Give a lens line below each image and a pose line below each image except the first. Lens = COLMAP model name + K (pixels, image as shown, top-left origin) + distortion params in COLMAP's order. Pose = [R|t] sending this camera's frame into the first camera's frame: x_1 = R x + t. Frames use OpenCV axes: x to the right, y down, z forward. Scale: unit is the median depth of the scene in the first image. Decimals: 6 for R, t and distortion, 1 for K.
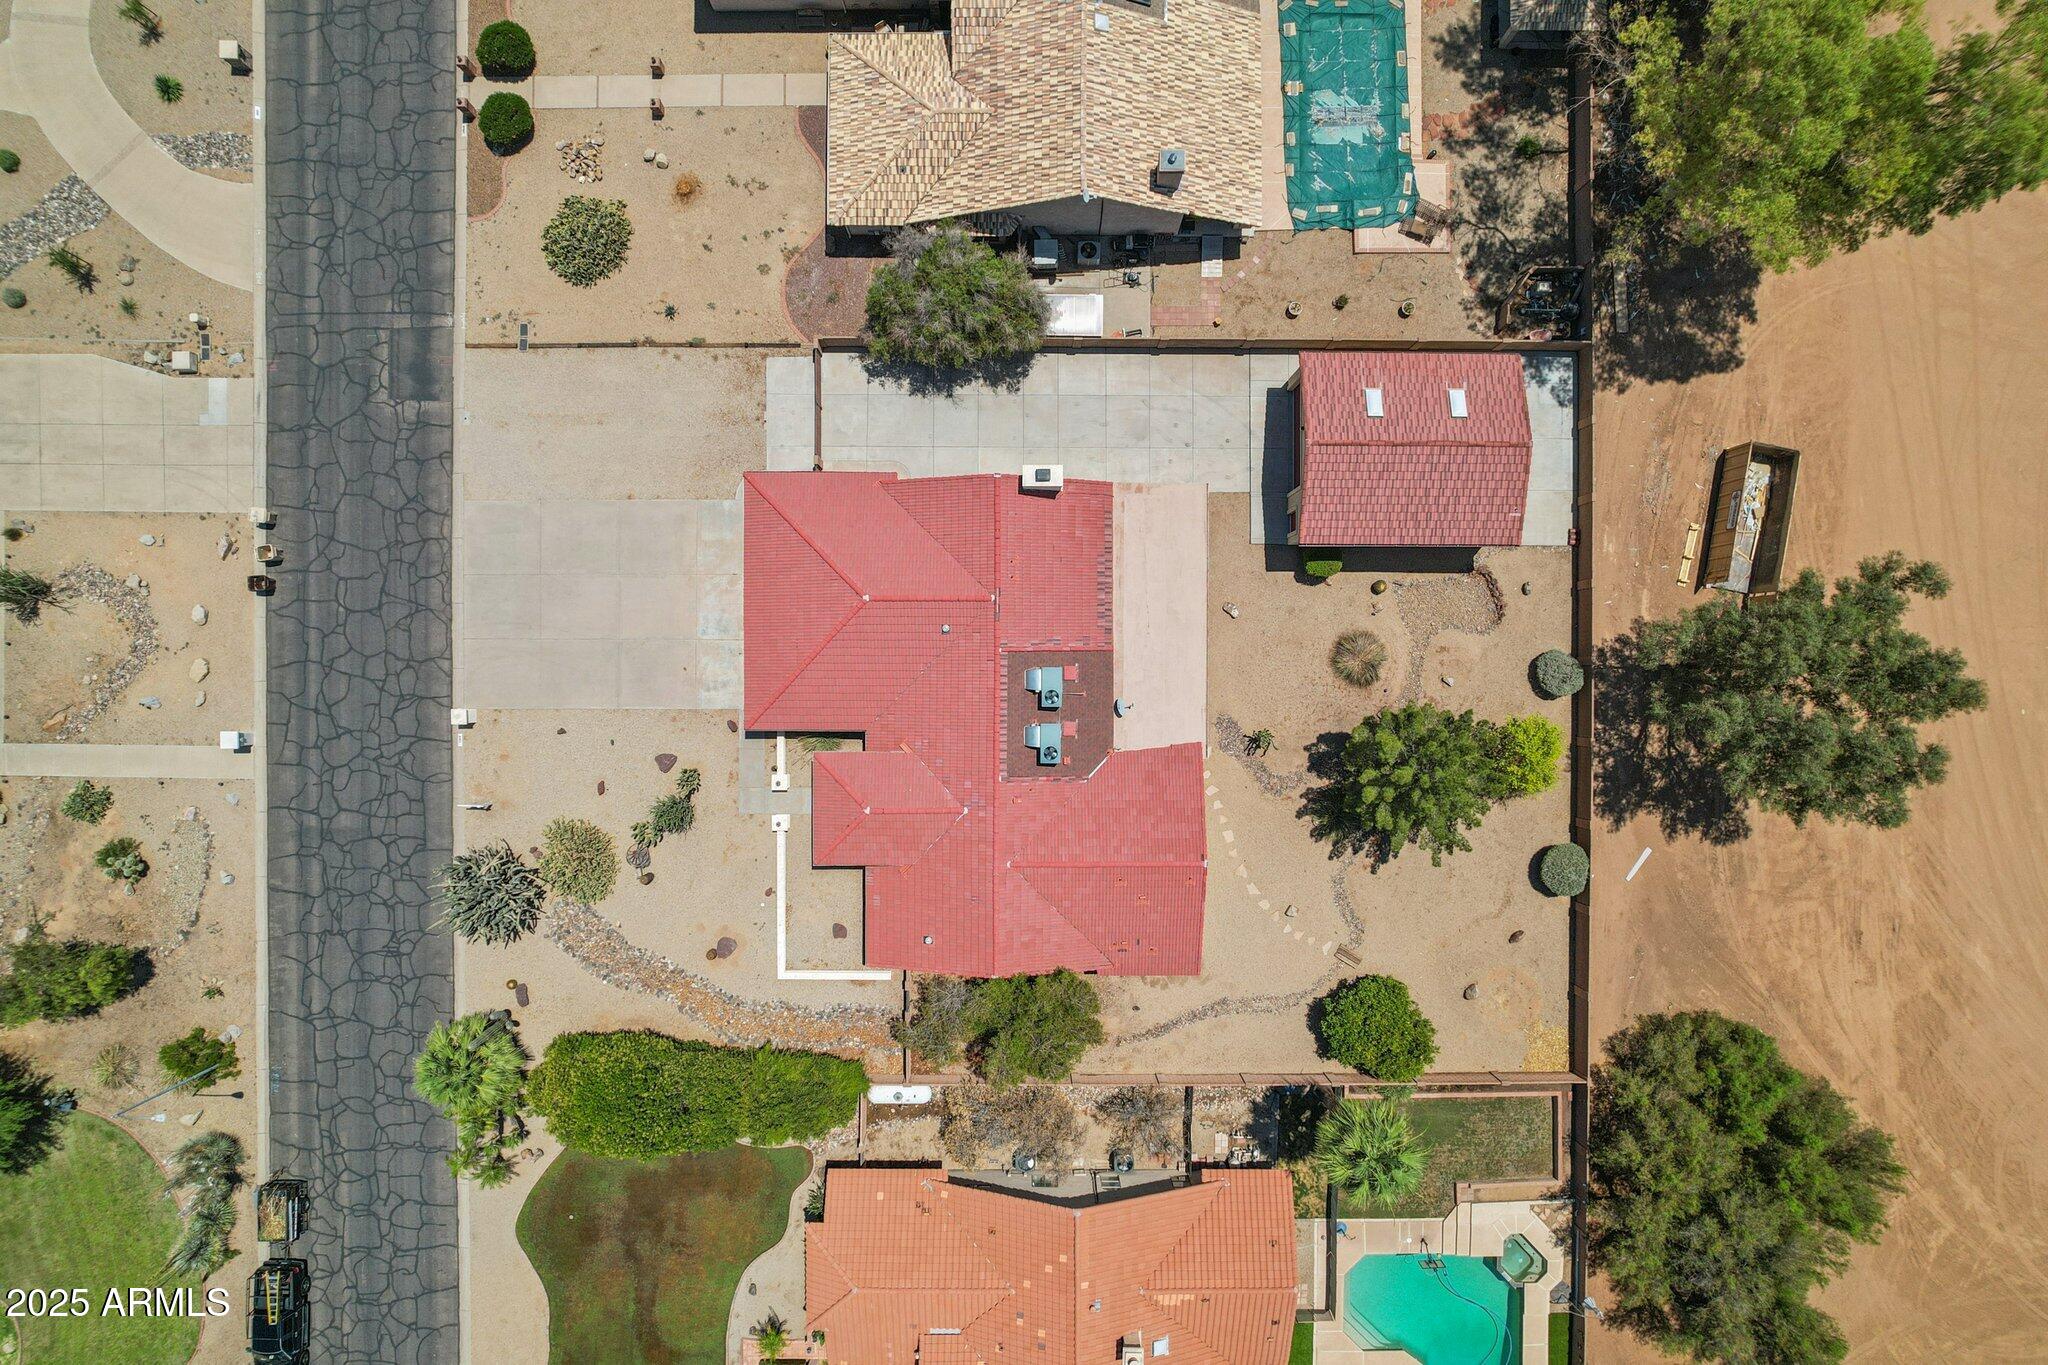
lens RADIAL K [[1311.9, 0, 1025.8], [0, 1311.9, 687.0], [0, 0, 1]] dist [-0.037583, -0.000241]
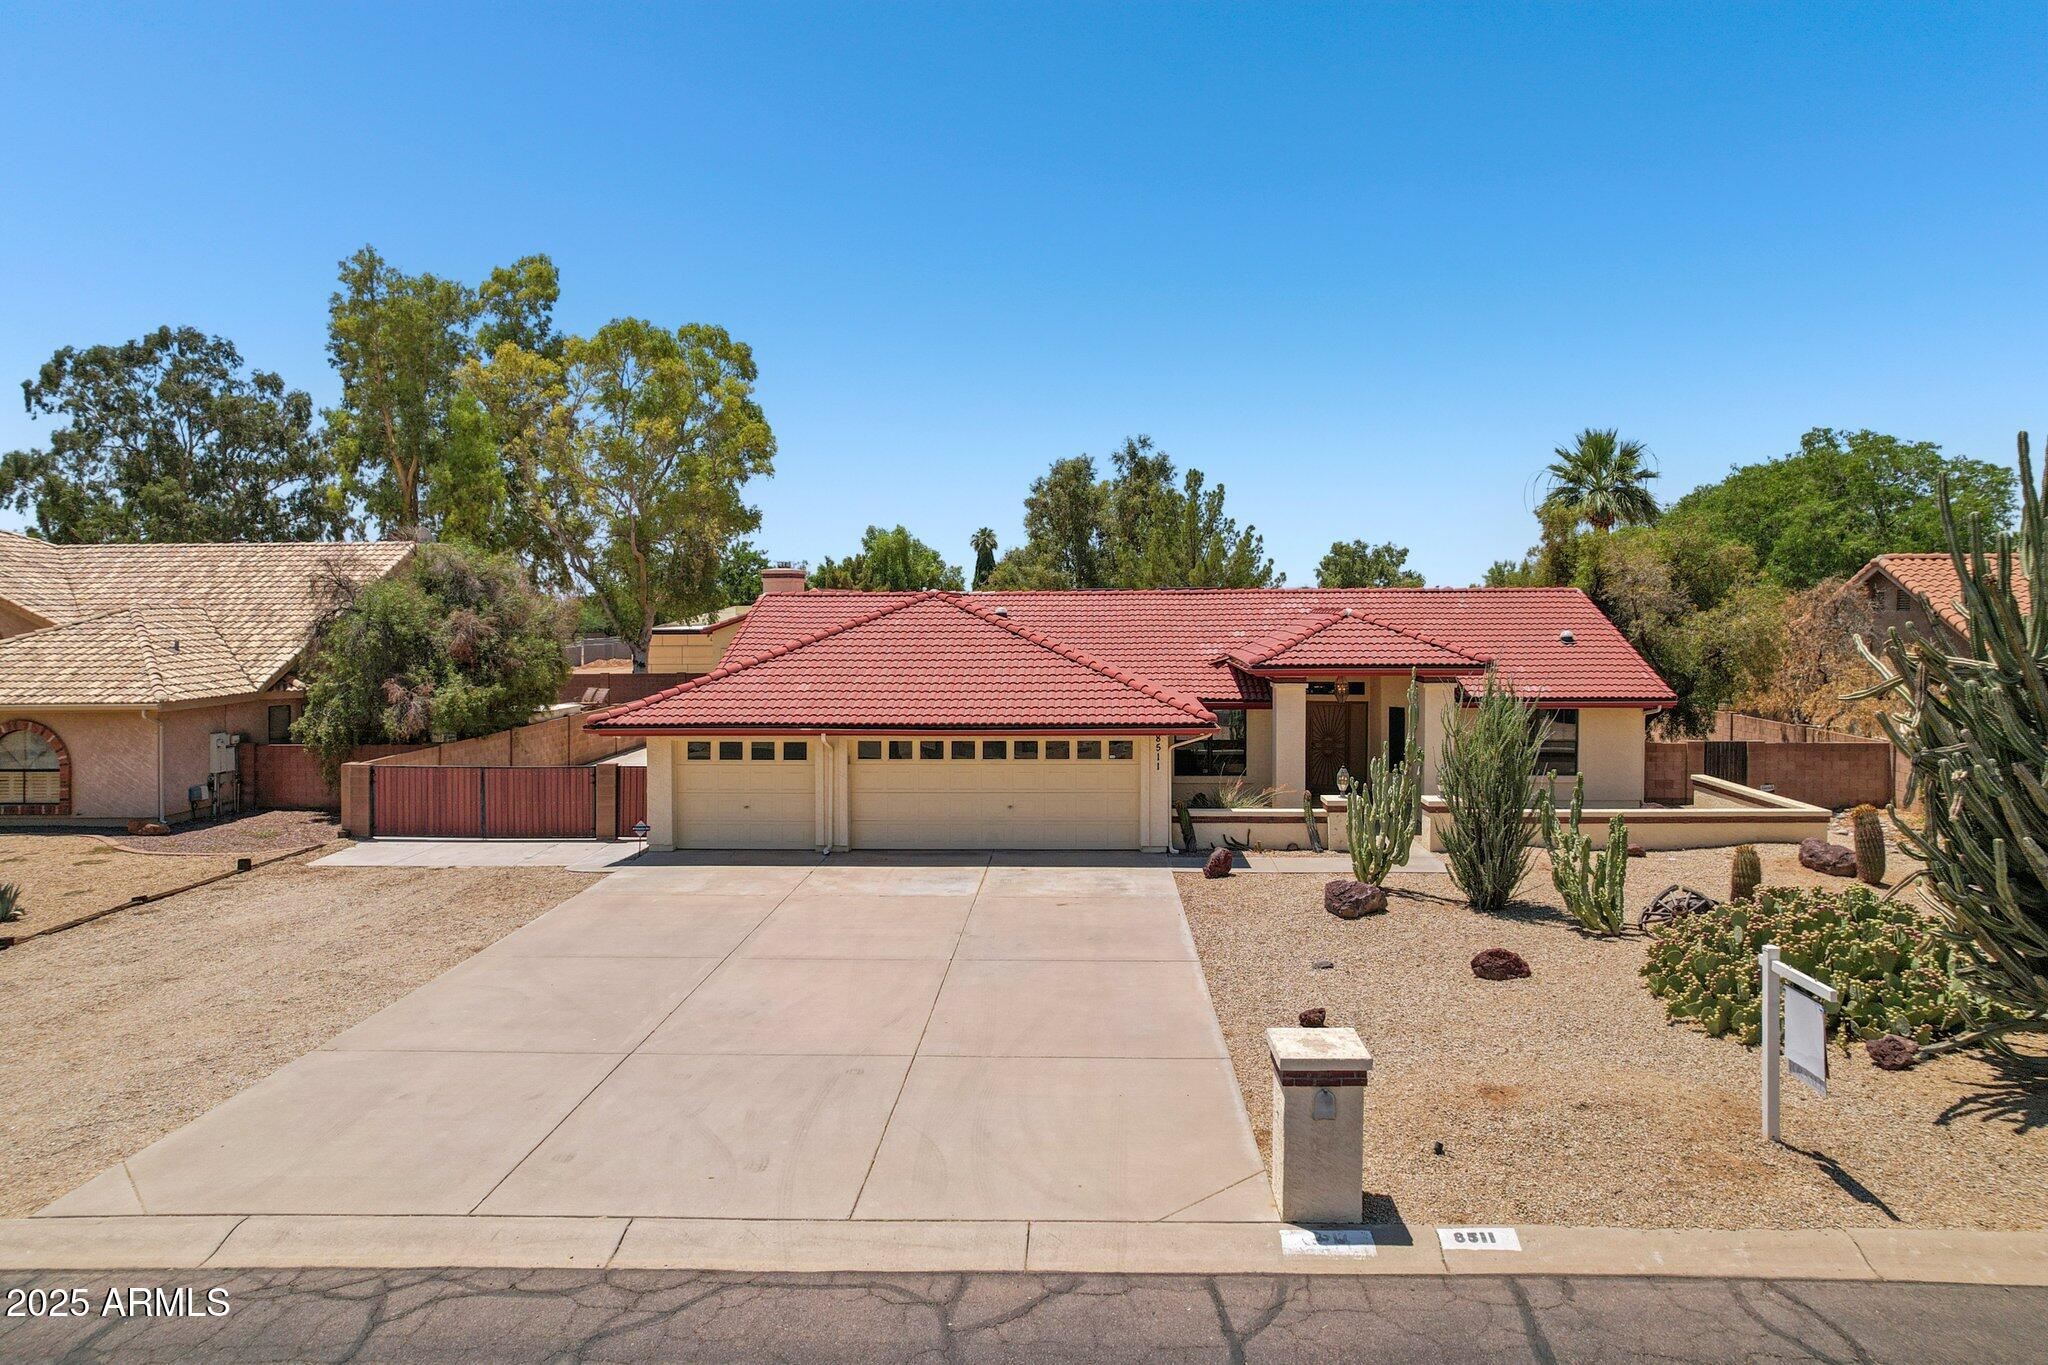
lens RADIAL K [[1319.0, 0, 1043.5], [0, 1319.0, 674.0], [0, 0, 1]] dist [-0.069216, 0.070341]
pose [[0.034800, -0.059130, 0.997644, -0.590560], [0.999284, -0.012790, -0.035616, -0.005725], [0.014866, 0.998168, 0.058642, 0.921732]]
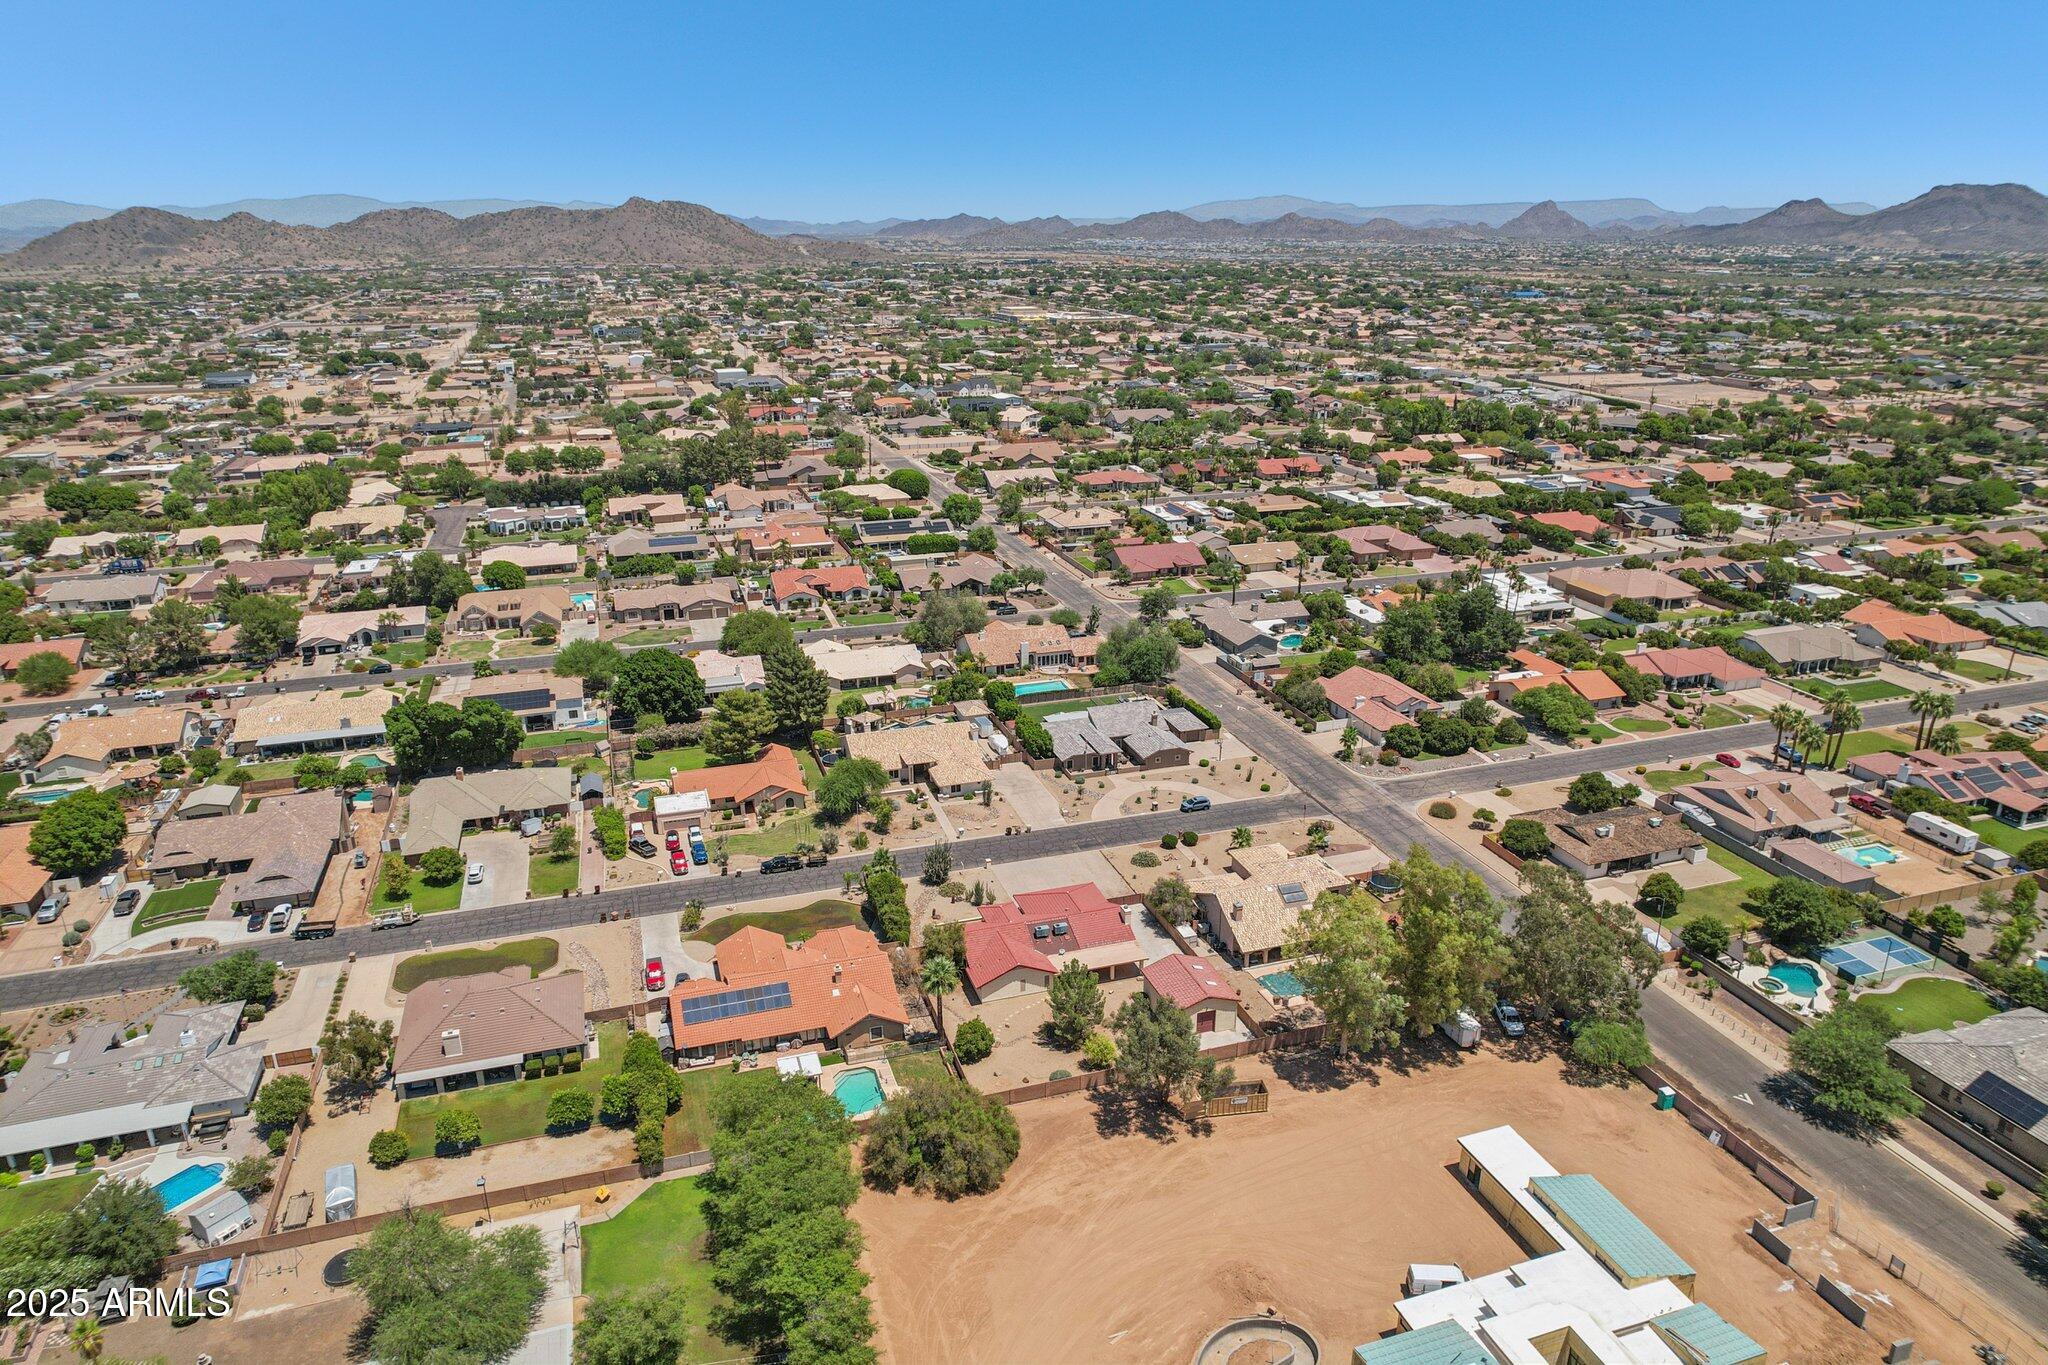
lens RADIAL K [[1292.1, 0, 1030.5], [0, 1292.1, 726.2], [0, 0, 1]] dist [-0.073268, 0.062014]
pose [[0.314924, 0.336868, -0.887324, 2.200633], [-0.949099, 0.105998, -0.296607, 0.797569], [-0.005863, 0.935566, 0.353102, -0.391636]]
